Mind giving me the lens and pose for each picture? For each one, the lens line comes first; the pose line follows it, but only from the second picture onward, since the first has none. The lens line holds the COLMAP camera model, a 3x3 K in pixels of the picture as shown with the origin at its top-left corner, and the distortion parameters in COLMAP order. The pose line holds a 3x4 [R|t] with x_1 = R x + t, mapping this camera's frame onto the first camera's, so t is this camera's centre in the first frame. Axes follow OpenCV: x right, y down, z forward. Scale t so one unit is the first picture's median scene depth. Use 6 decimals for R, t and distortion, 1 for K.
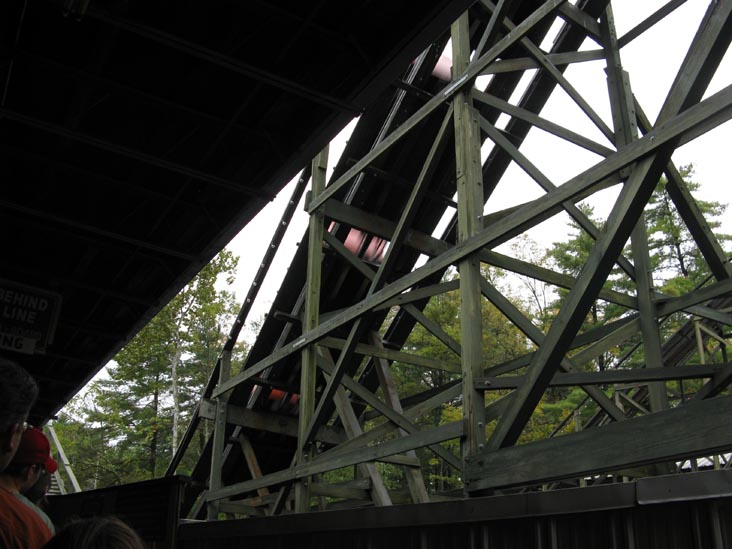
lens RADIAL K [[750.2, 0, 363.4], [0, 750.2, 277.7], [0, 0, 1]] dist [-0.124894, 0.000000]
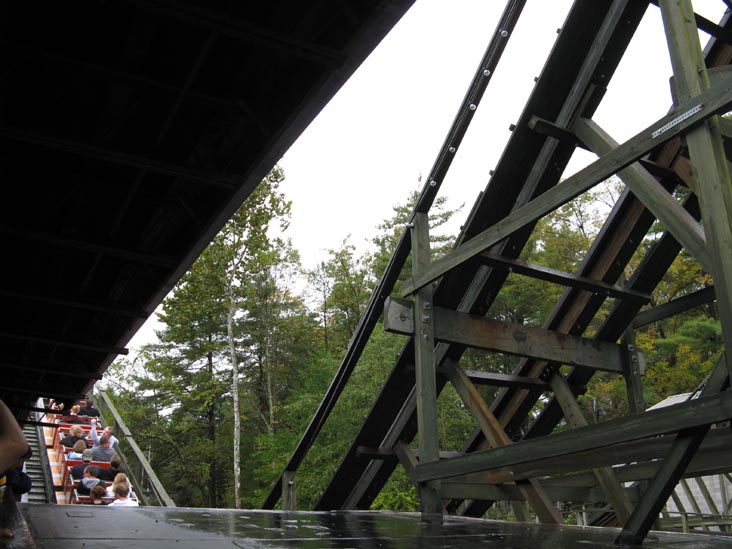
lens RADIAL K [[750.2, 0, 360.2], [0, 750.2, 272.9], [0, 0, 1]] dist [-0.124894, 0.000000]
pose [[0.997183, -0.057331, -0.048375, -0.044374], [0.059460, 0.997270, 0.043787, 0.025053], [0.045733, -0.046540, 0.997869, 0.092079]]
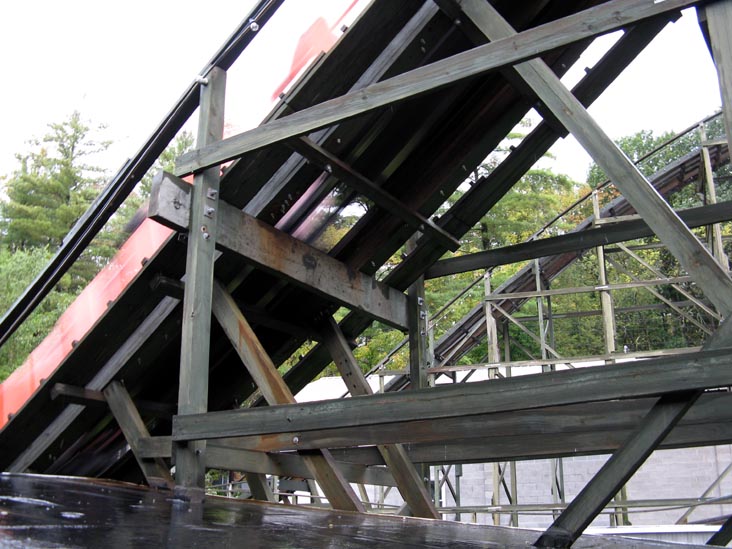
lens RADIAL K [[808.9, 0, 370.6], [0, 808.9, 259.3], [0, 0, 1]] dist [-0.130118, 0.000000]
pose [[0.908645, 0.107008, 0.403626, -0.059444], [-0.143269, 0.987824, 0.060640, 0.035419], [-0.392223, -0.112927, 0.912912, 0.121506]]
